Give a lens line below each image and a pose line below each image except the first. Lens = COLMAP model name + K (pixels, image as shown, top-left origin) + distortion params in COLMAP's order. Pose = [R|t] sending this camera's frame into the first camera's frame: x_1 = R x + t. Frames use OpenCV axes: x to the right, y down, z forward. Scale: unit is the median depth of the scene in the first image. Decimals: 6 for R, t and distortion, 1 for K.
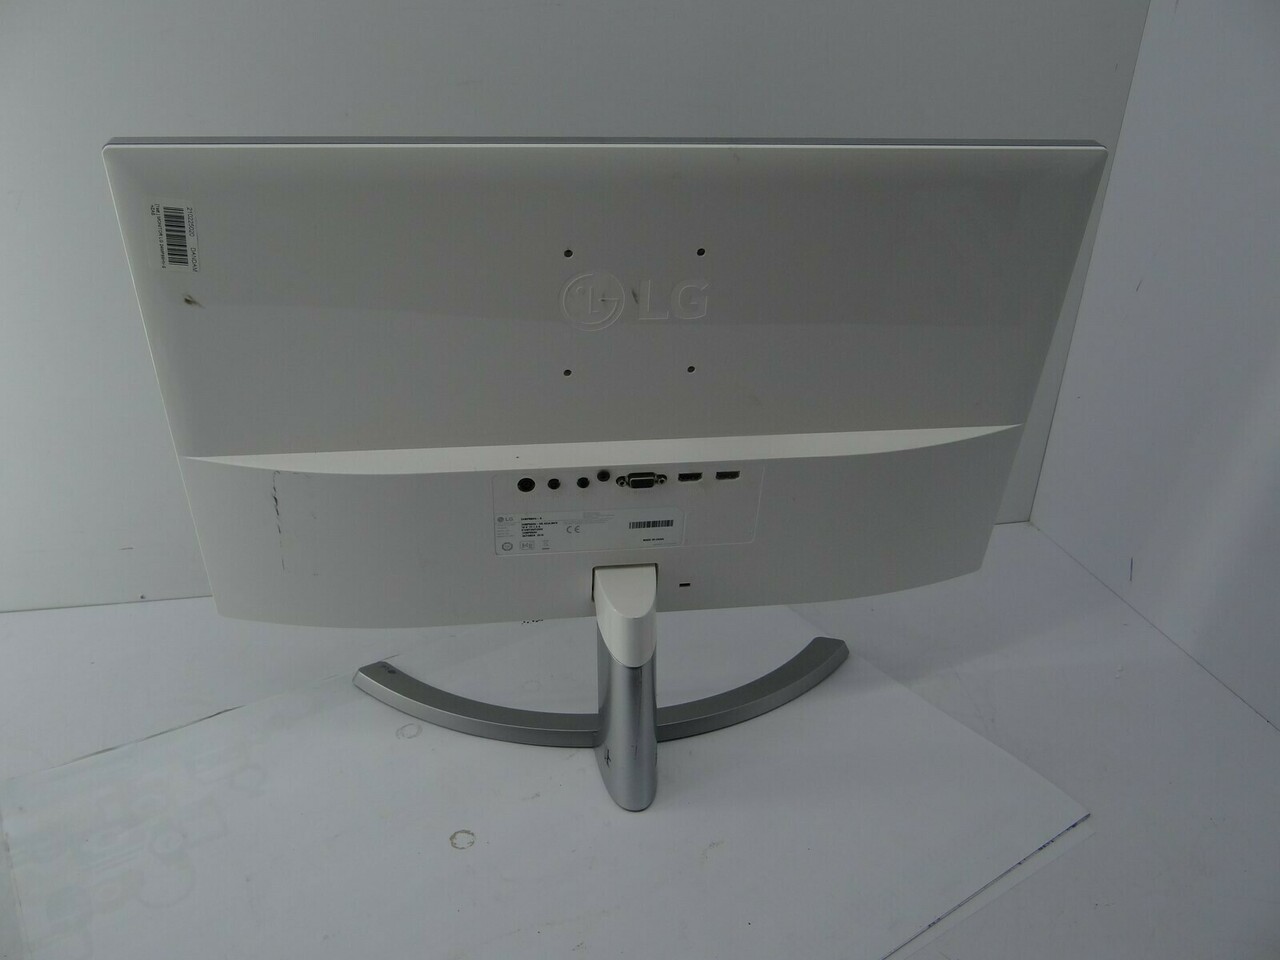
lens RADIAL K [[1041.8, 0, 639.2], [0, 1041.8, 481.7], [0, 0, 1]] dist [-0.005507, -0.000246]
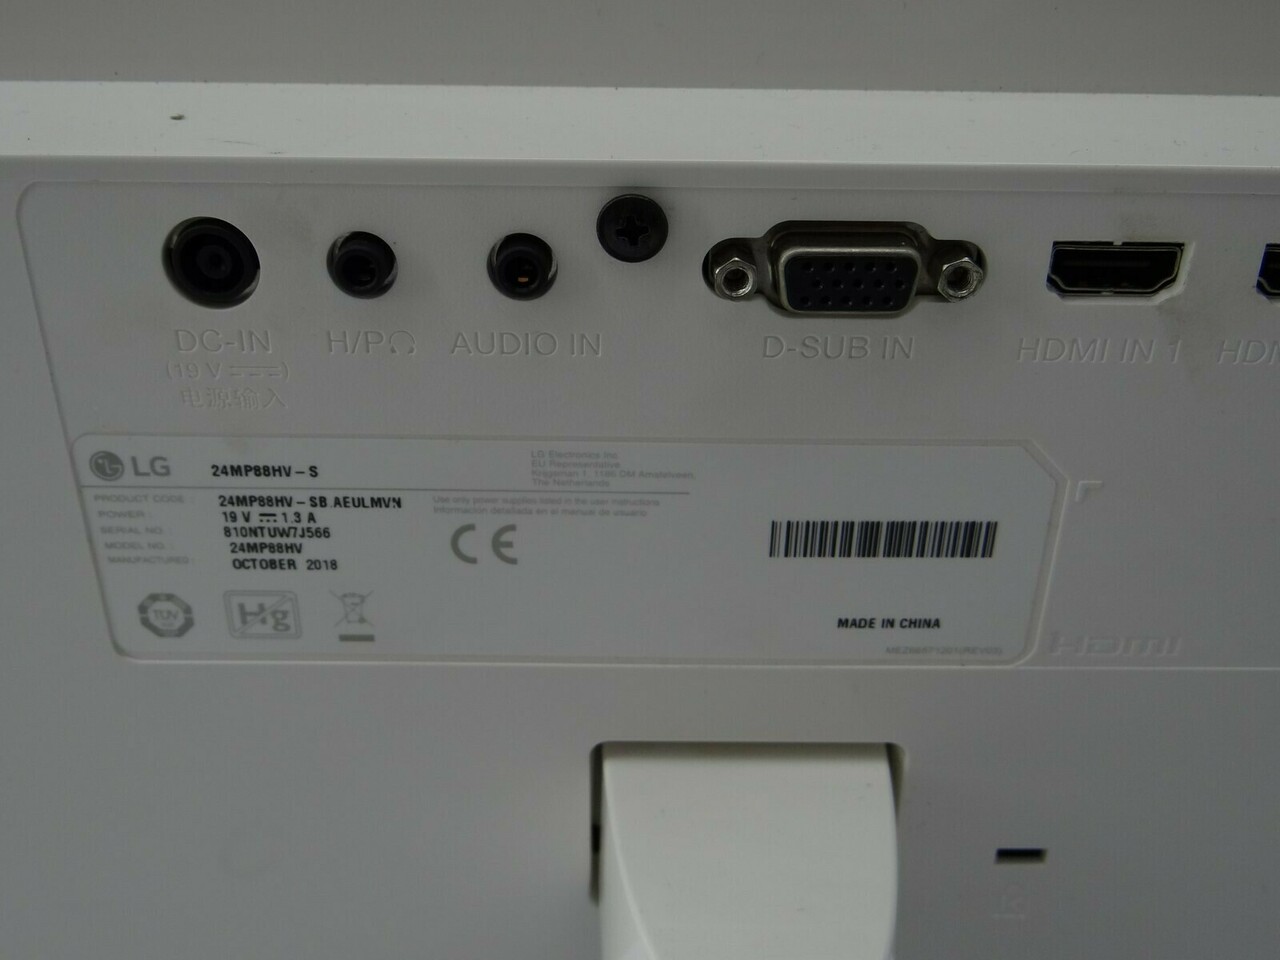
lens RADIAL K [[1236.1, 0, 642.4], [0, 1236.1, 476.5], [0, 0, 1]] dist [-0.000392, 0.000000]
pose [[0.990597, 0.031329, -0.133179, -0.002657], [-0.049523, 0.989528, -0.135580, 0.064232], [0.127537, 0.140901, 0.981775, 0.777370]]
